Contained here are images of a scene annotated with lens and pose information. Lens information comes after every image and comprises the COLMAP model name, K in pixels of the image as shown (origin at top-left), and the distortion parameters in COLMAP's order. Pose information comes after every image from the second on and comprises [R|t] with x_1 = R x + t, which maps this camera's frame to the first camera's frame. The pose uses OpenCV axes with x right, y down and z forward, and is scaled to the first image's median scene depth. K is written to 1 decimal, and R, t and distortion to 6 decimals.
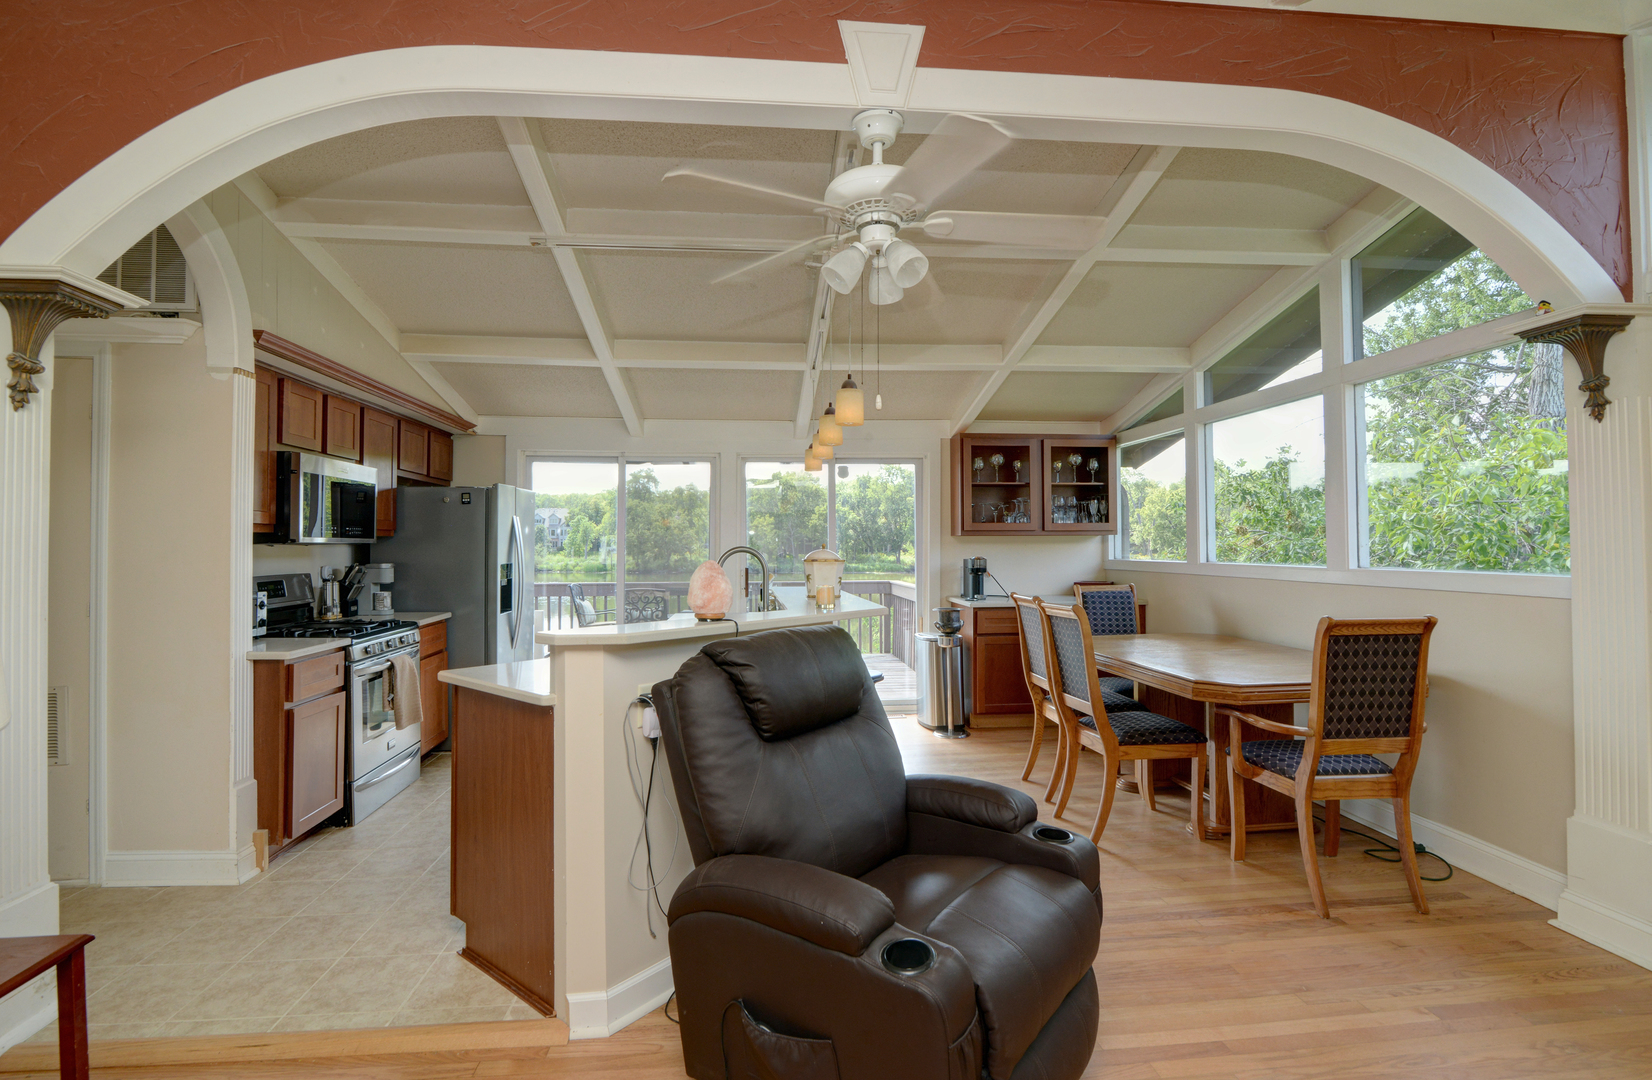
lens RADIAL K [[774.5, 0, 823.3], [0, 774.5, 539.7], [0, 0, 1]] dist [-0.017391, -0.000603]
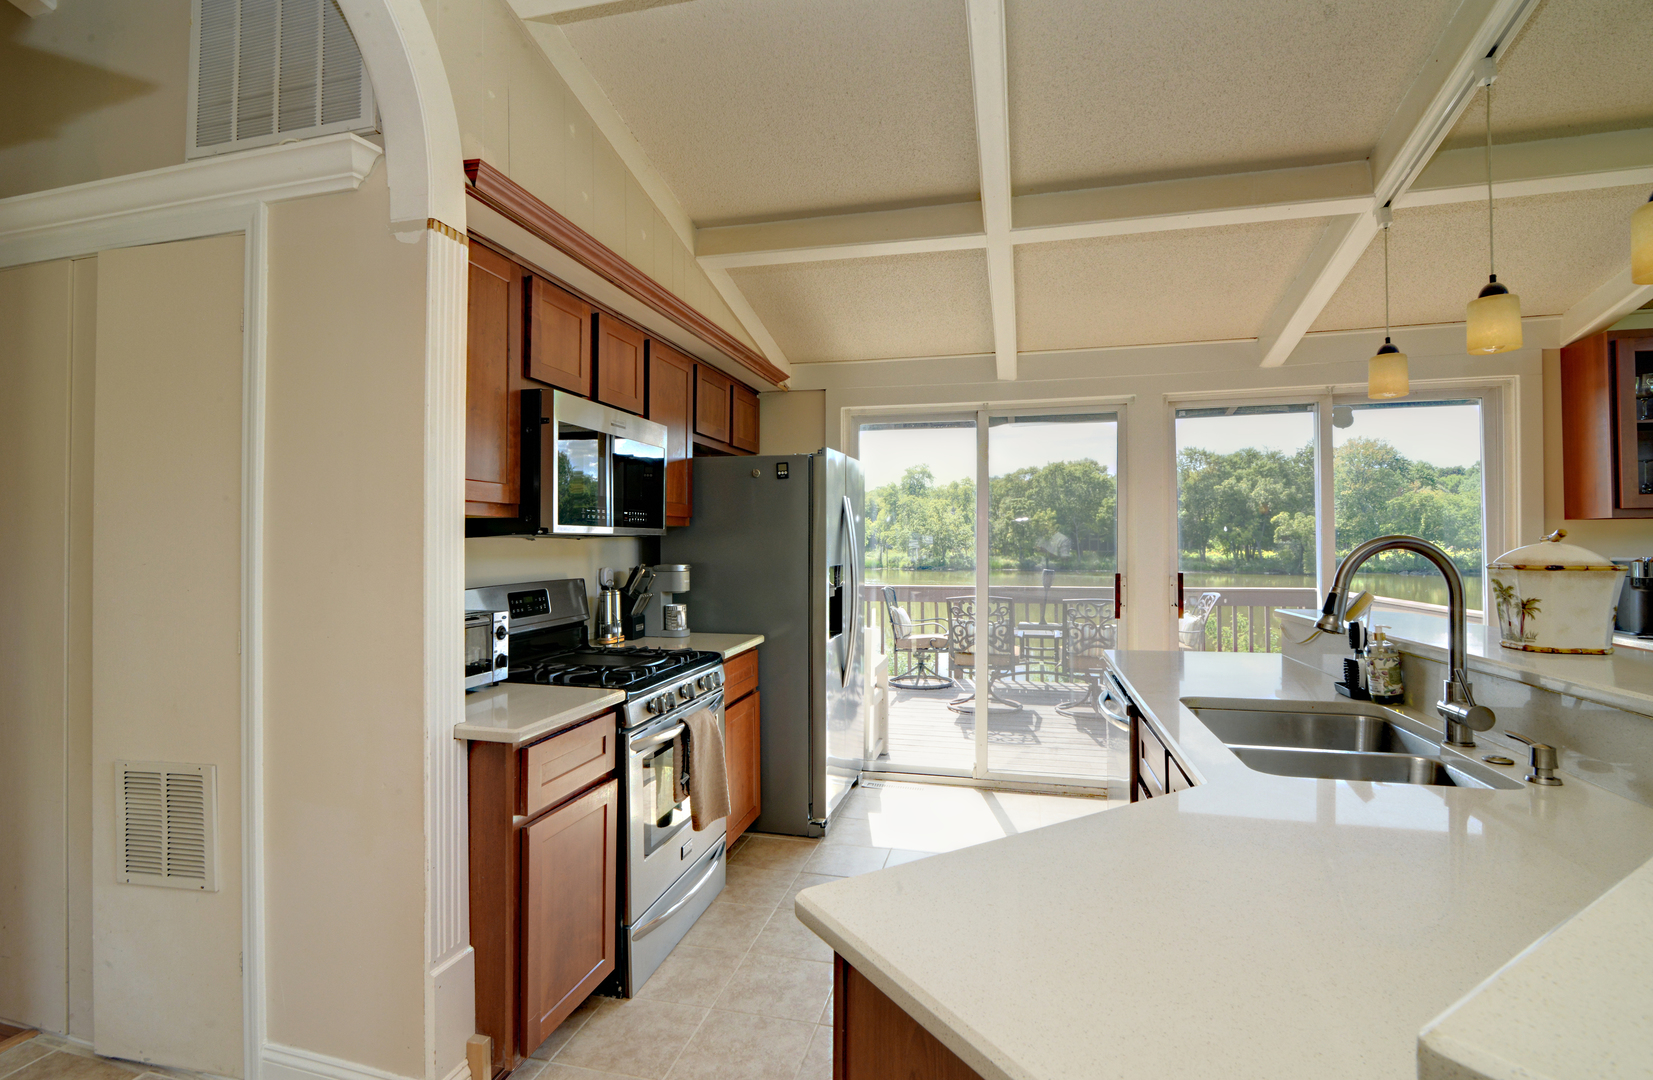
lens RADIAL K [[789.5, 0, 826.1], [0, 789.5, 537.3], [0, 0, 1]] dist [-0.016408, -0.001271]
pose [[0.942287, -0.005520, -0.334760, -0.211439], [0.006124, 0.999981, 0.000747, 0.006418], [0.334749, -0.002754, 0.942303, 0.386043]]
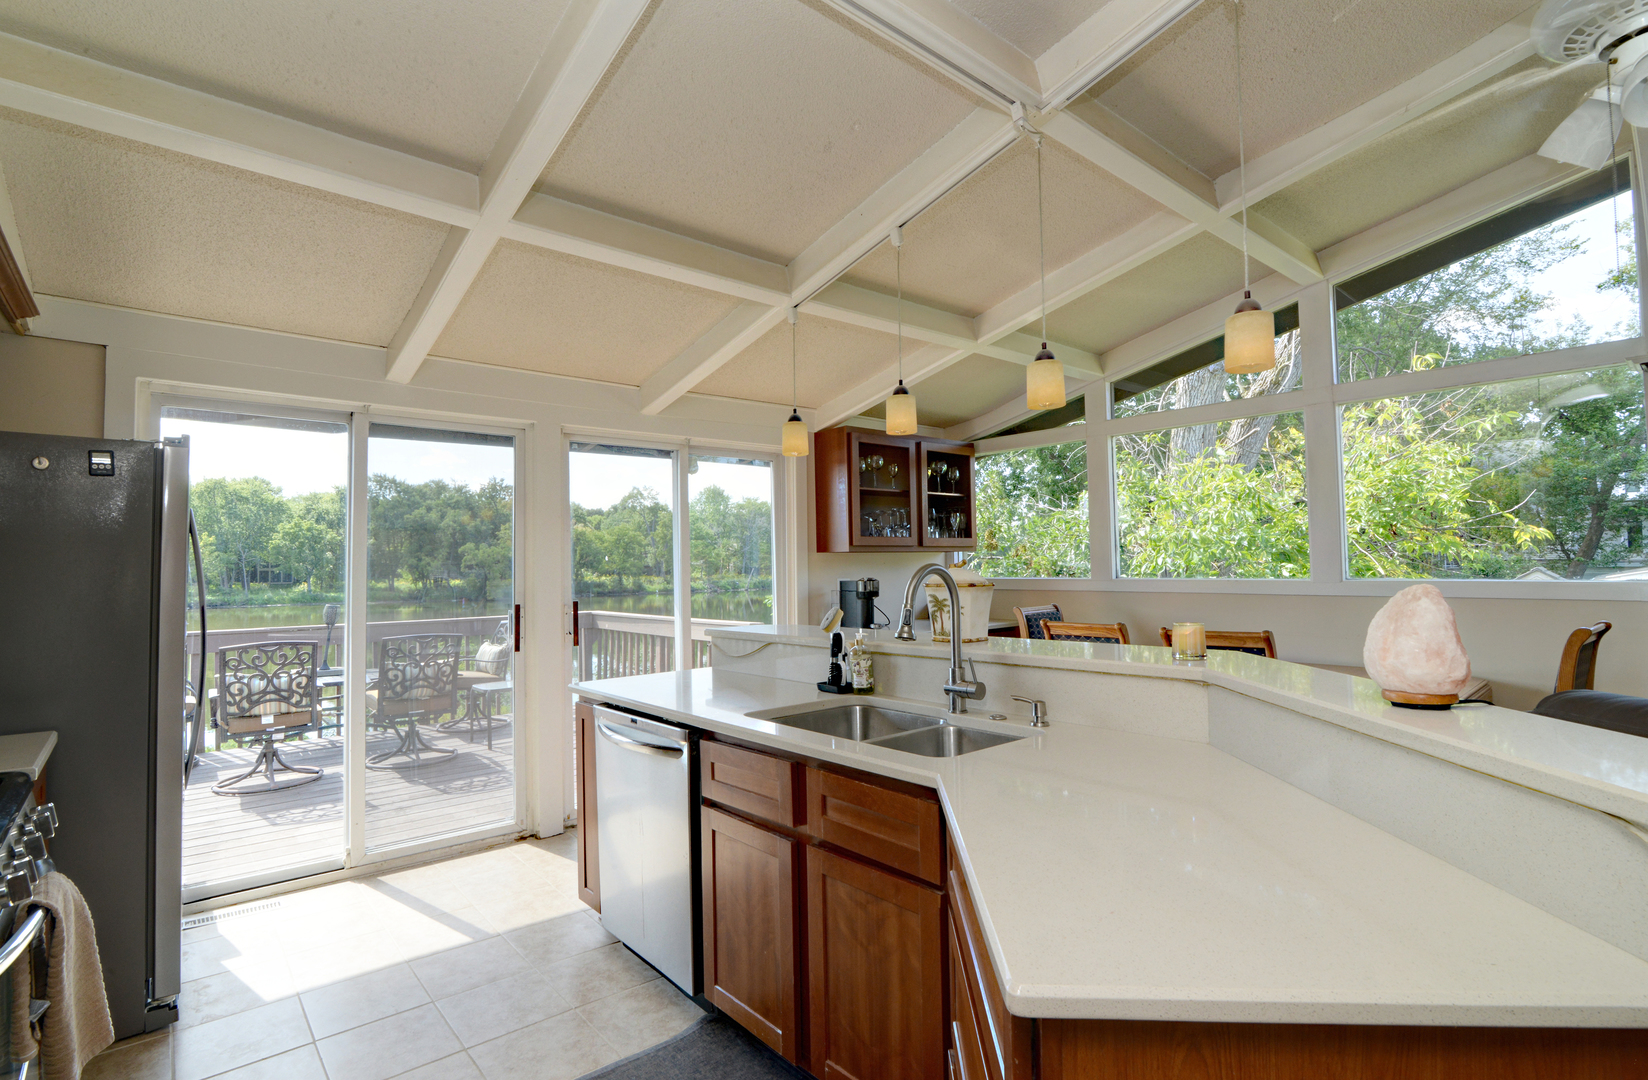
lens RADIAL K [[779.8, 0, 816.2], [0, 779.8, 537.8], [0, 0, 1]] dist [-0.022368, 0.000456]
pose [[0.817280, 0.009944, 0.576155, -0.432163], [0.008210, 0.999549, -0.028898, 0.004734], [-0.576183, 0.028348, 0.816829, 0.464592]]
